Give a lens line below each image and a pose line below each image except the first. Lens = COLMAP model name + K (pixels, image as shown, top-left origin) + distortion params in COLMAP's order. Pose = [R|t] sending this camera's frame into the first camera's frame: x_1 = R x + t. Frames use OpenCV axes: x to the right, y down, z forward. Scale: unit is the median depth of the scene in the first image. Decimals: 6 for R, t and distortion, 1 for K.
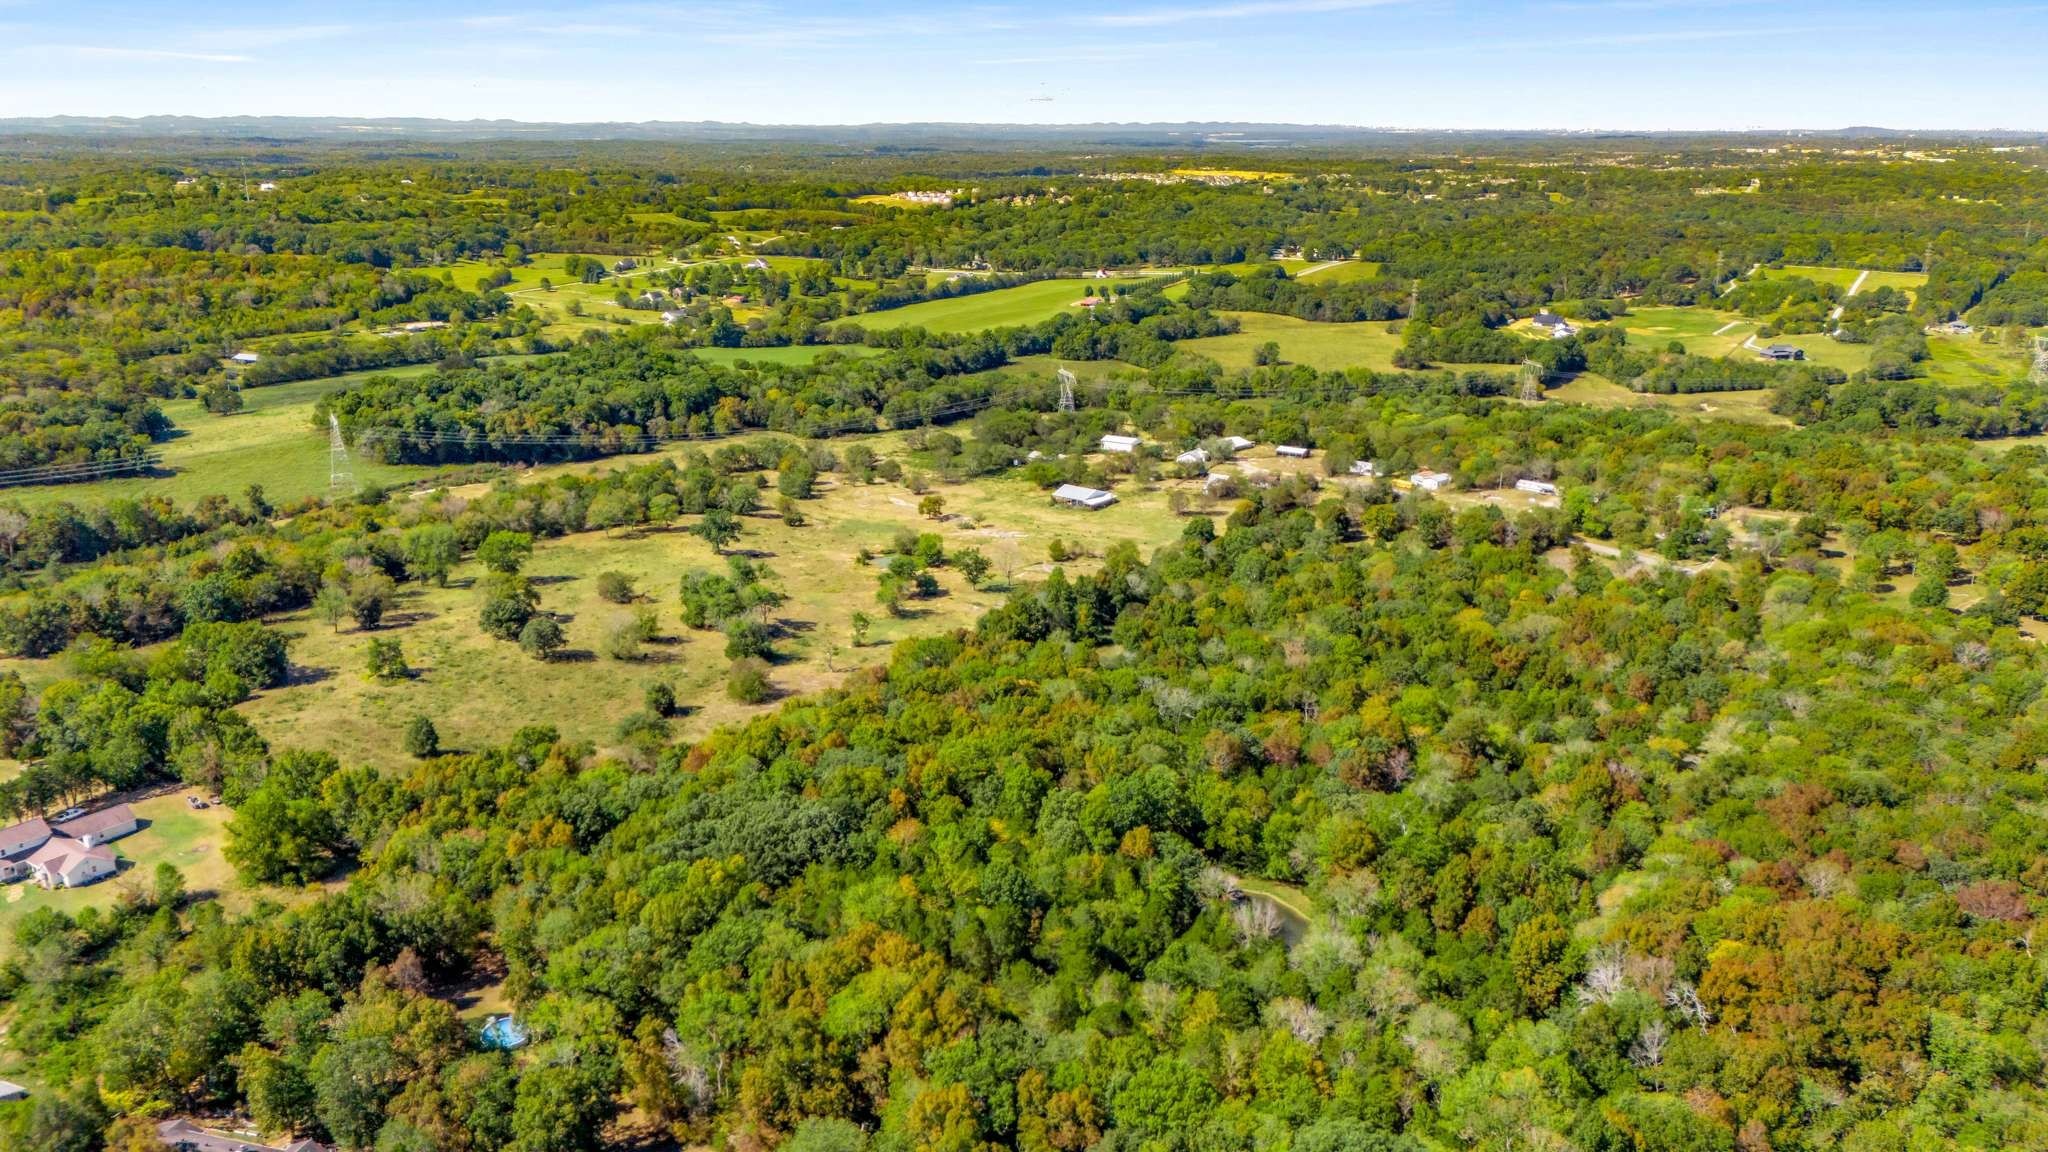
lens RADIAL K [[1492.8, 0, 1024.0], [0, 1492.8, 576.0], [0, 0, 1]] dist [0.089150, -0.088468]
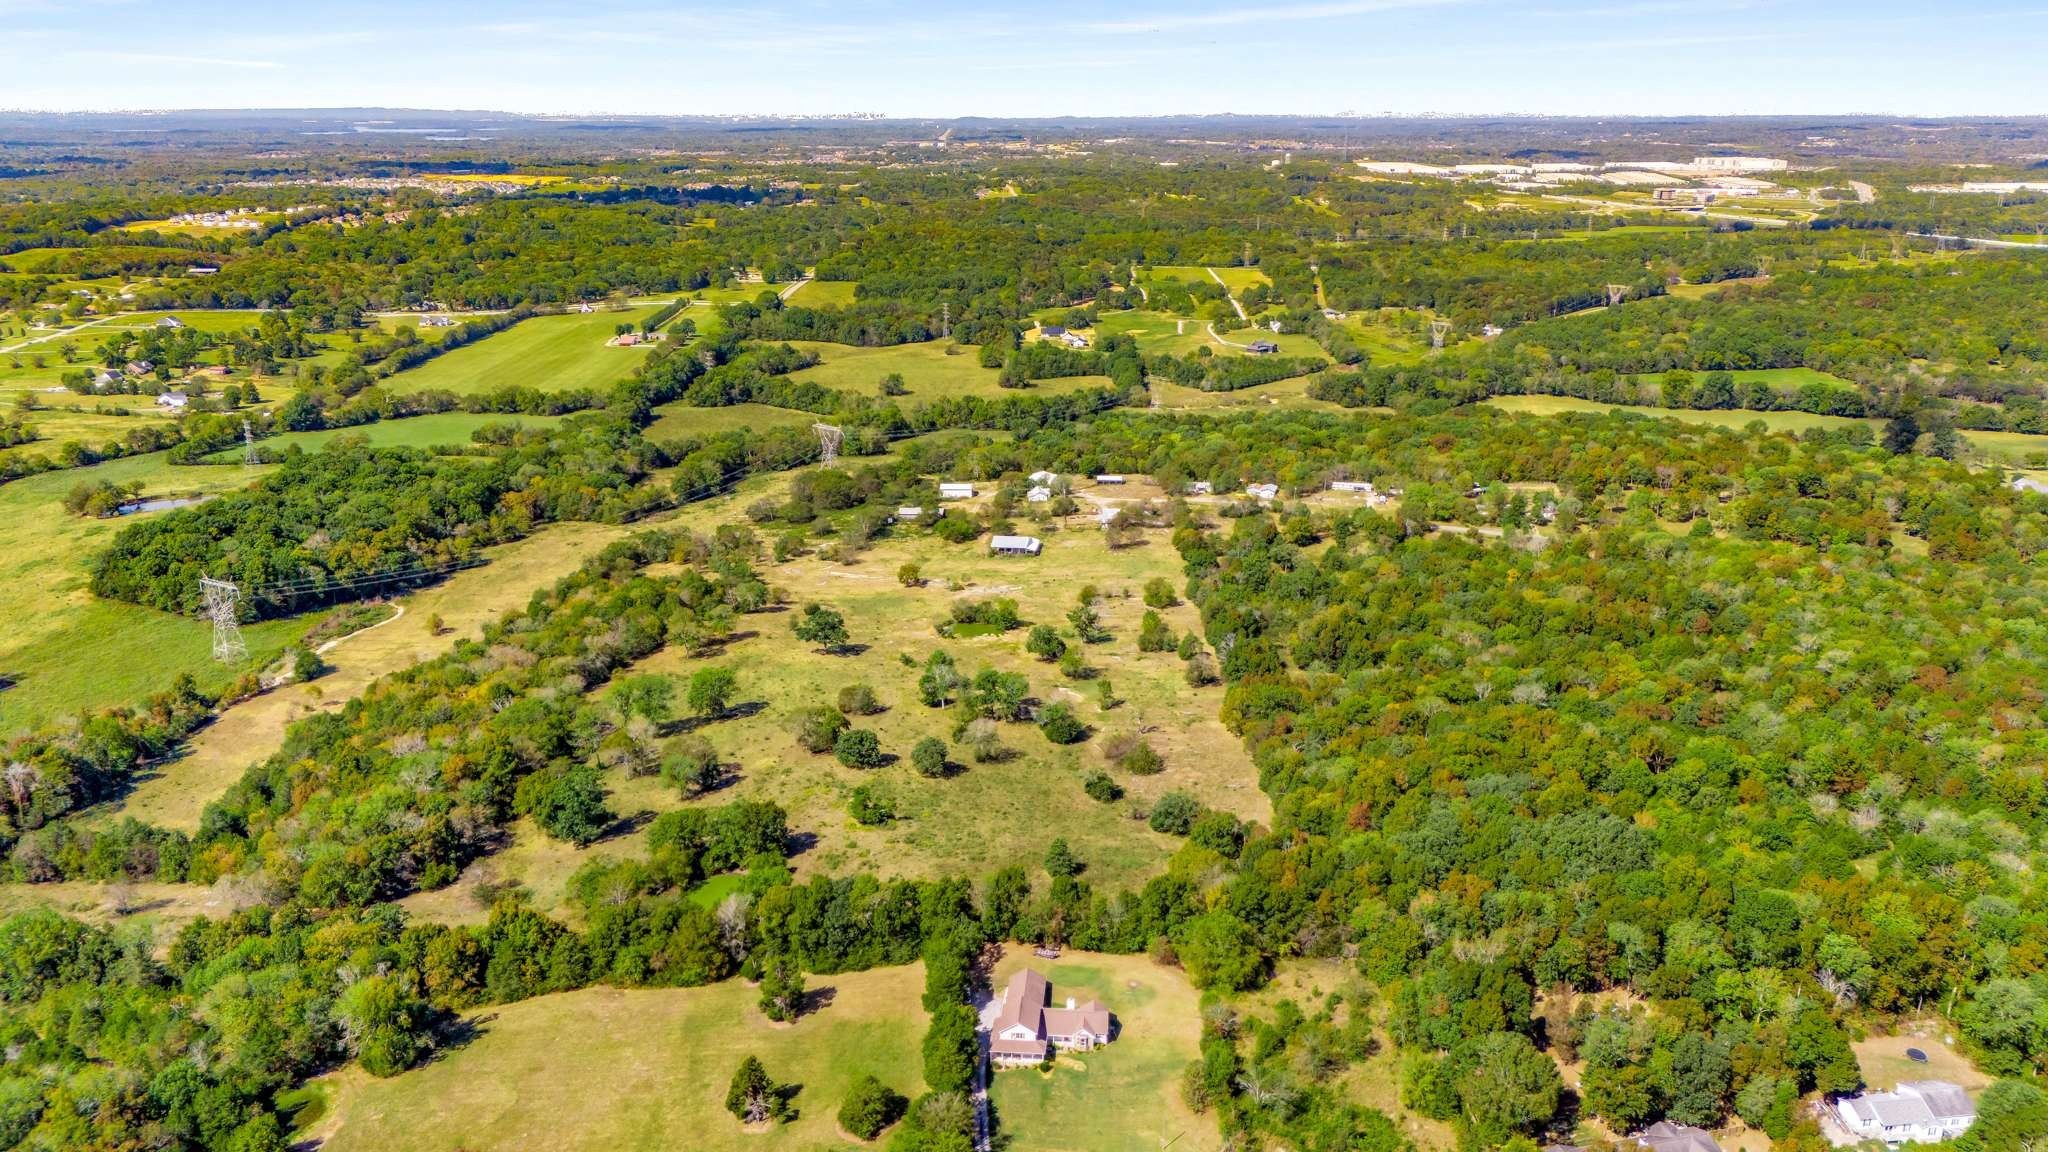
lens RADIAL K [[1492.8, 0, 1024.0], [0, 1492.8, 576.0], [0, 0, 1]] dist [0.089150, -0.088468]
pose [[0.859354, -0.156628, 0.486805, -0.514552], [0.152367, 0.987127, 0.048633, -0.086129], [-0.488155, 0.032380, 0.872156, 0.034331]]
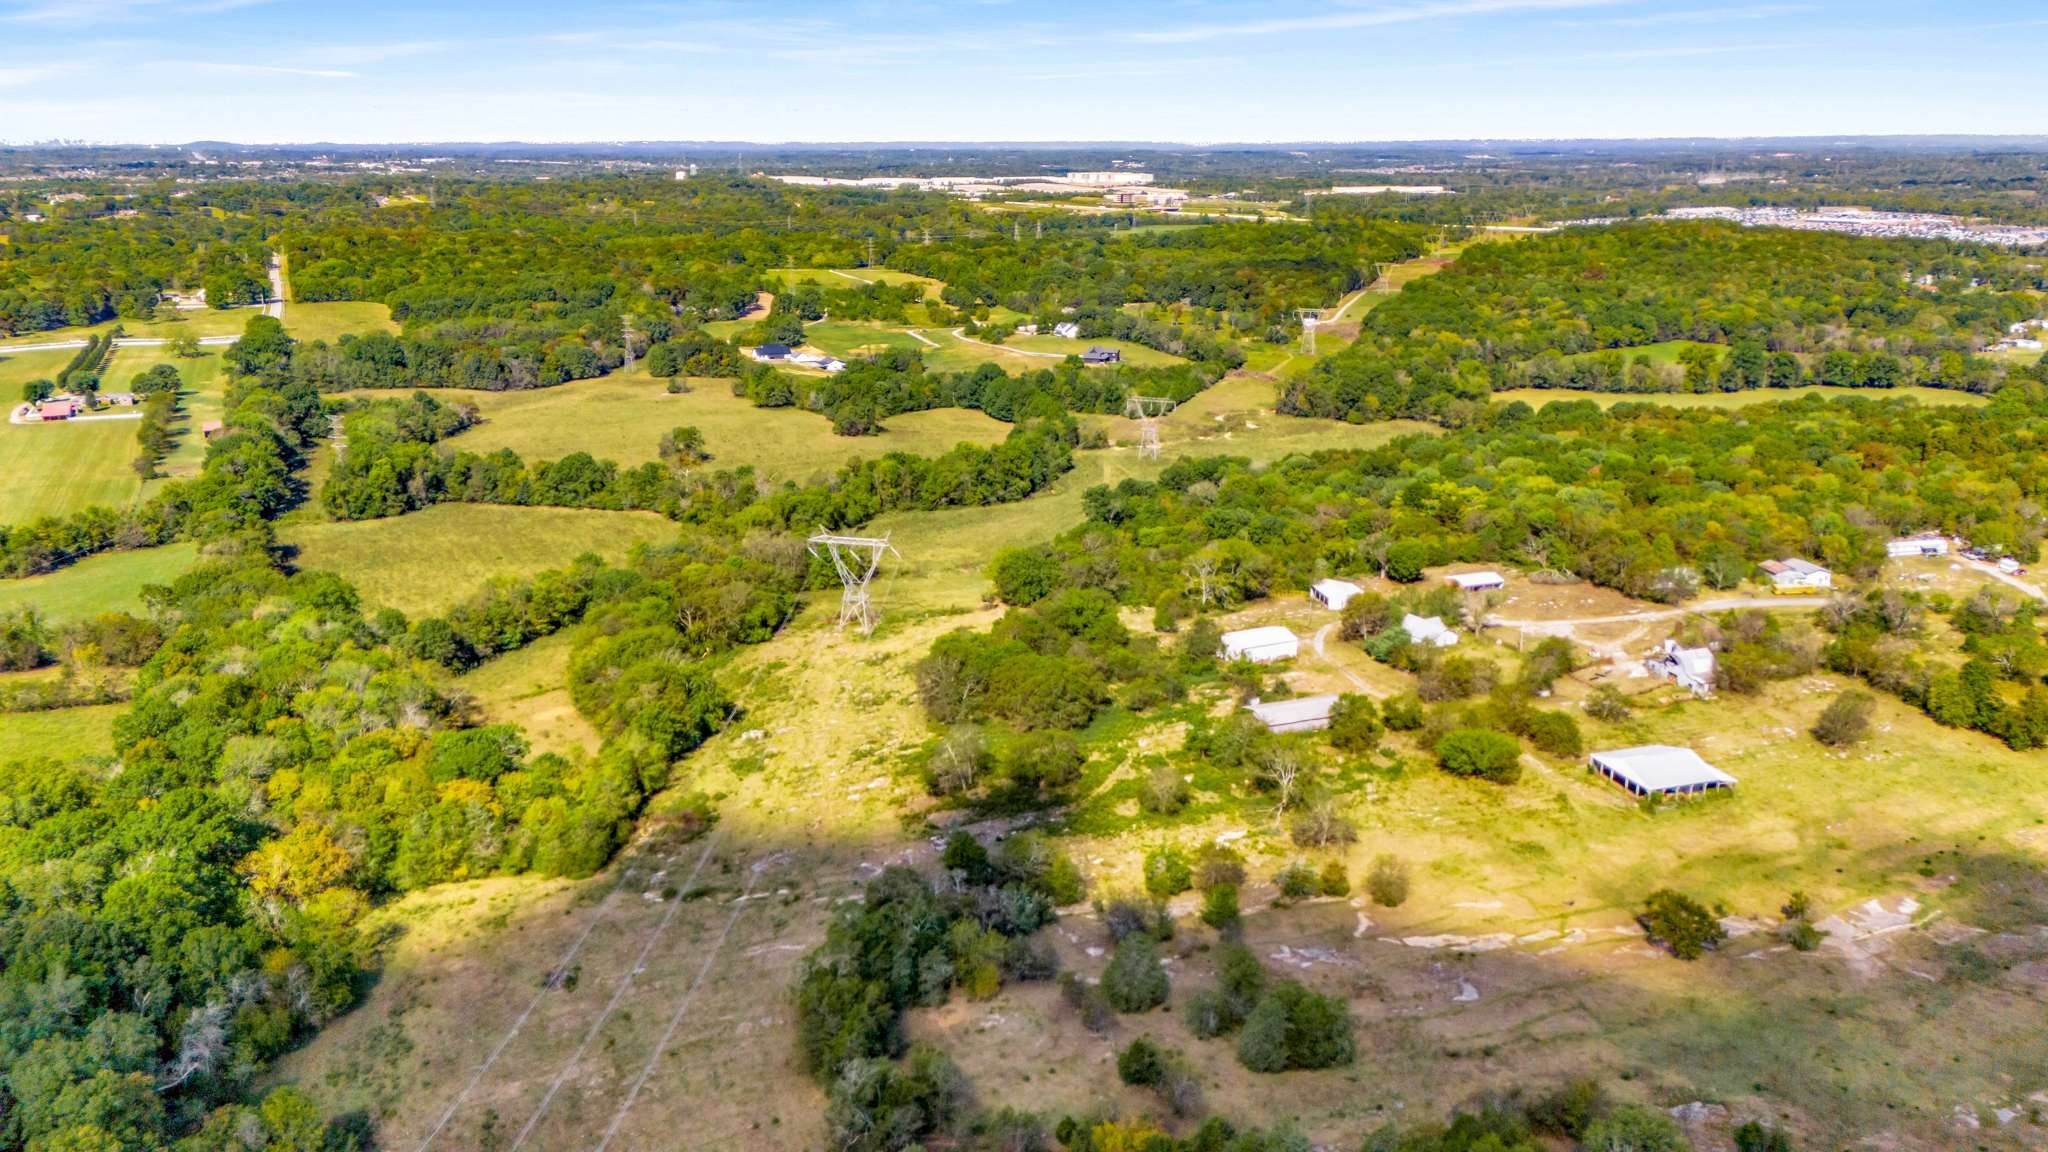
lens RADIAL K [[1491.7, 0, 1024.0], [0, 1491.7, 576.0], [0, 0, 1]] dist [0.139369, -0.167419]
pose [[0.555805, -0.236348, 0.797007, -0.466655], [0.245419, 0.962653, 0.114323, -0.226842], [-0.794261, 0.132059, 0.593051, 0.882325]]
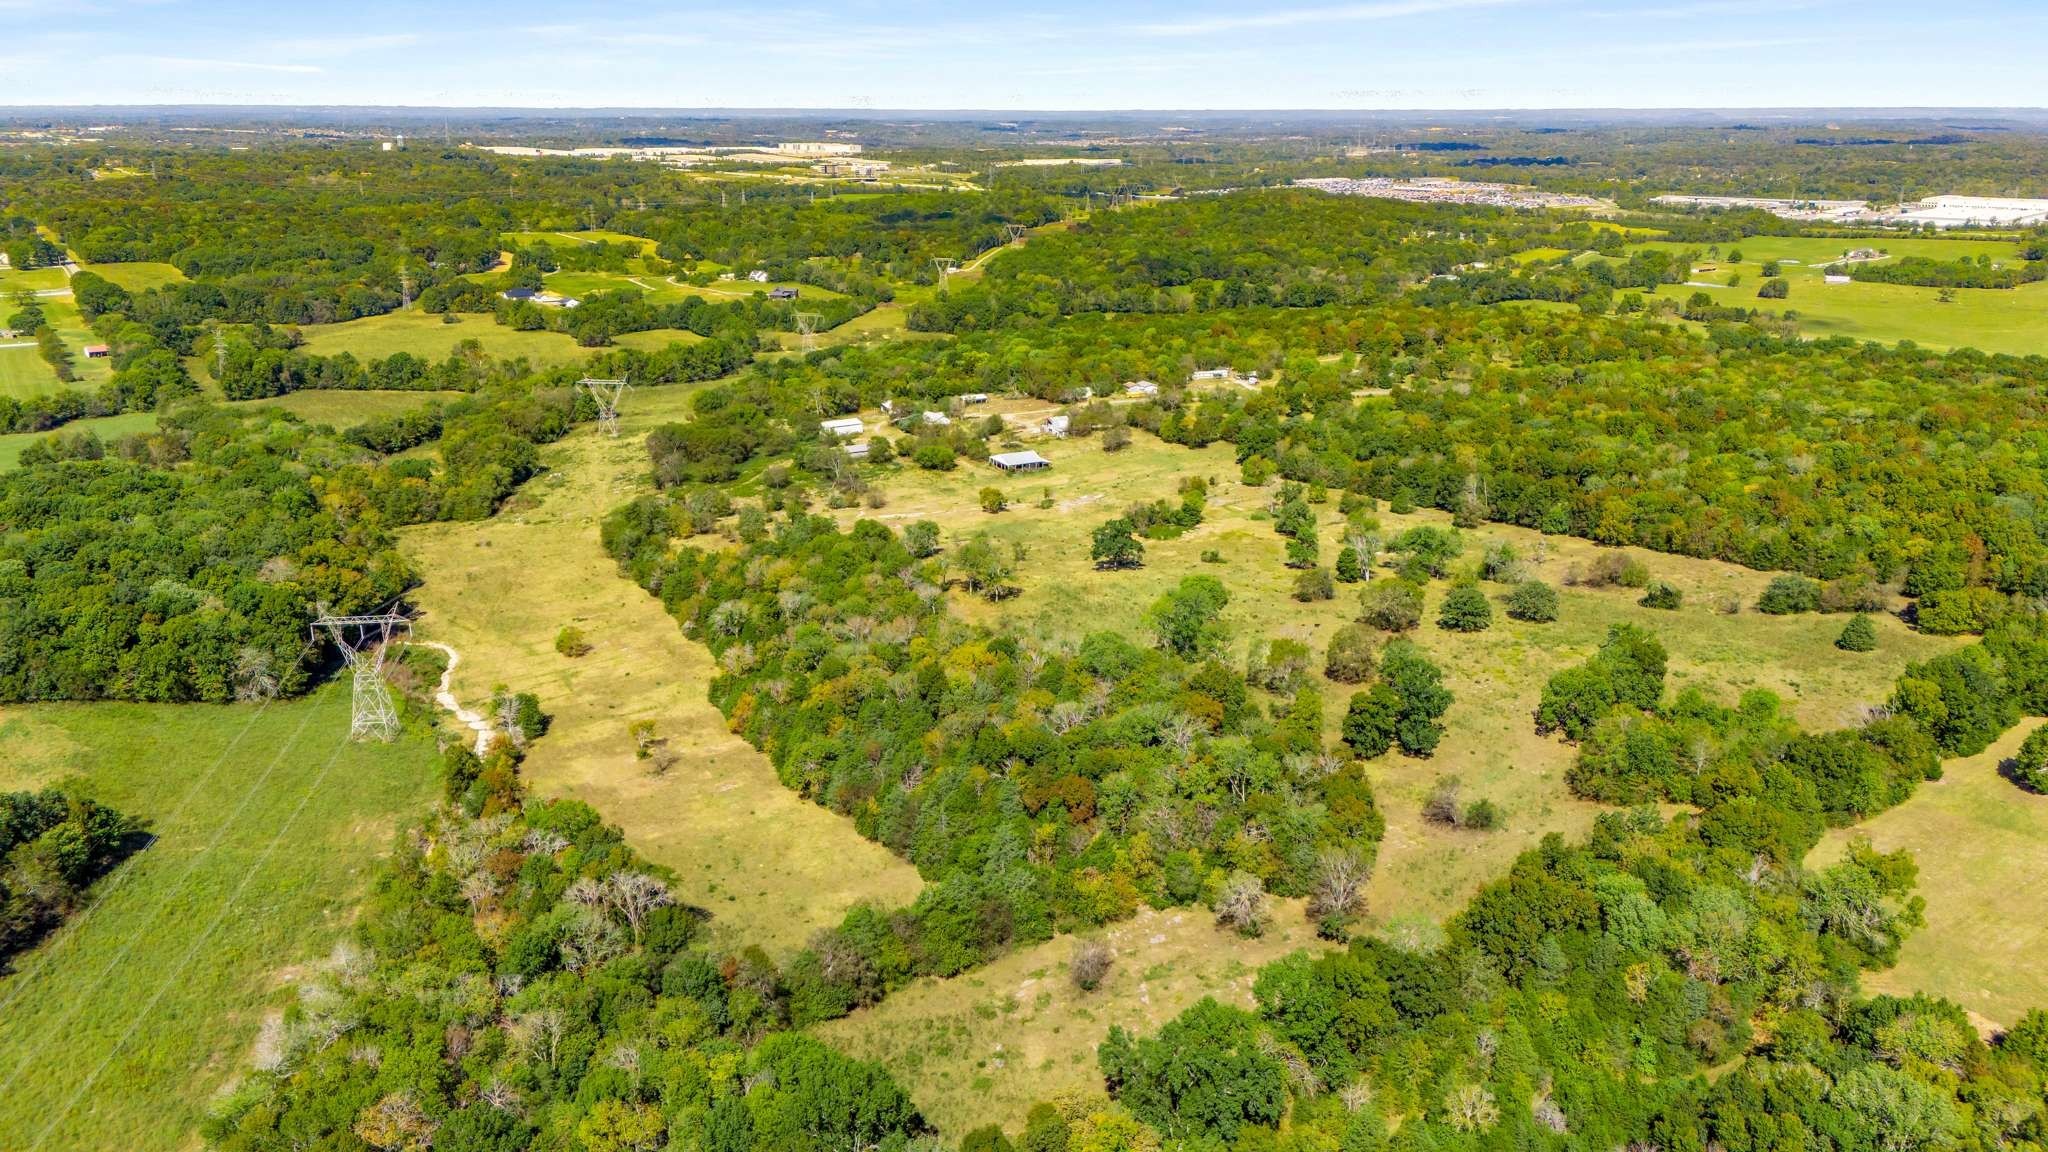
lens RADIAL K [[1499.3, 0, 1024.0], [0, 1499.3, 576.0], [0, 0, 1]] dist [0.066632, -0.046594]
pose [[0.400088, -0.275228, 0.874173, -0.886755], [0.265878, 0.947677, 0.176684, -0.161280], [-0.877062, 0.161735, 0.452331, 0.564567]]
